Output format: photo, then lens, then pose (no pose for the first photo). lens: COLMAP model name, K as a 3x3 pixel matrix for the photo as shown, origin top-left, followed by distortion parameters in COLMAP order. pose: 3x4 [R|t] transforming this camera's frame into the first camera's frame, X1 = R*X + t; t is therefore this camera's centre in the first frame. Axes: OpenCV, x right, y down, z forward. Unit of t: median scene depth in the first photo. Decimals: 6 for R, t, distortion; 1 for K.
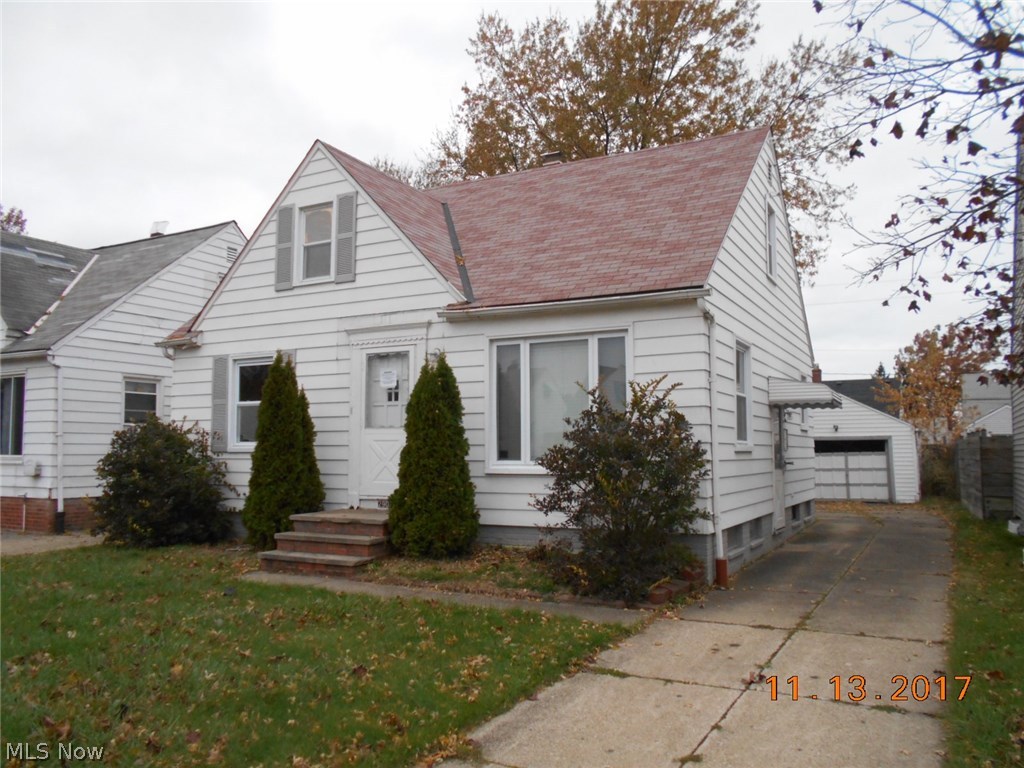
lens RADIAL K [[793.2, 0, 512.0], [0, 793.2, 384.0], [0, 0, 1]] dist [0.011838, 0.006930]
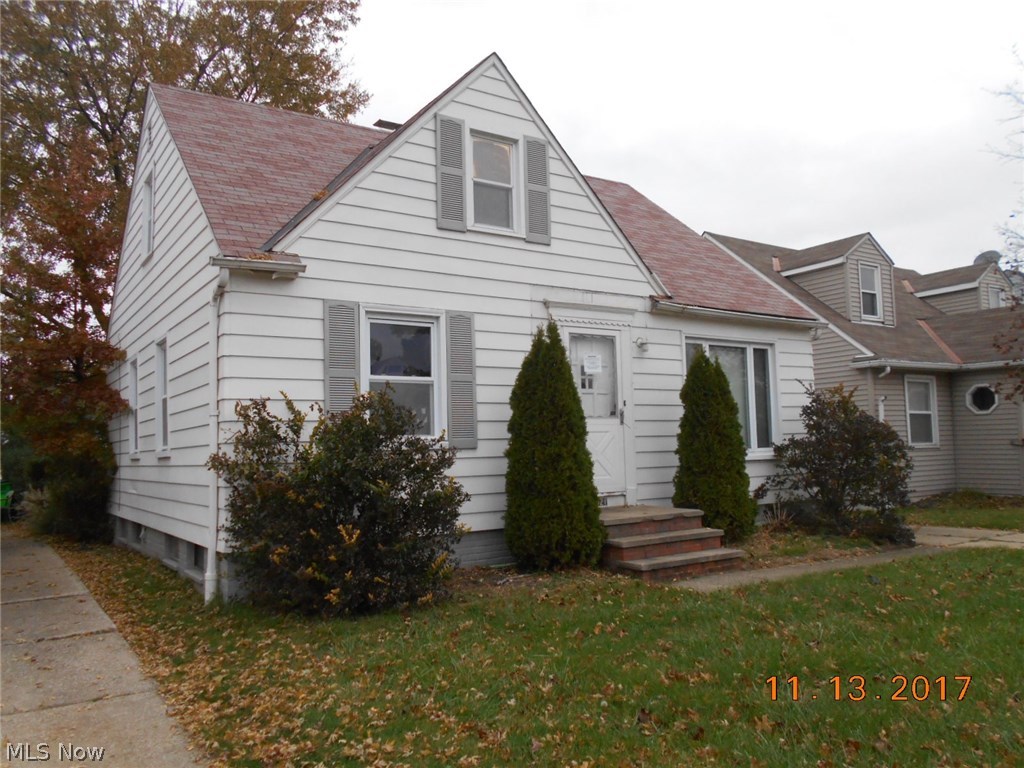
lens RADIAL K [[793.2, 0, 512.0], [0, 793.2, 384.0], [0, 0, 1]] dist [0.011838, 0.006930]
pose [[0.467060, 0.062088, 0.882043, -0.919540], [-0.048194, 0.997836, -0.044720, 0.056593], [-0.882911, -0.021622, 0.469042, 0.607581]]
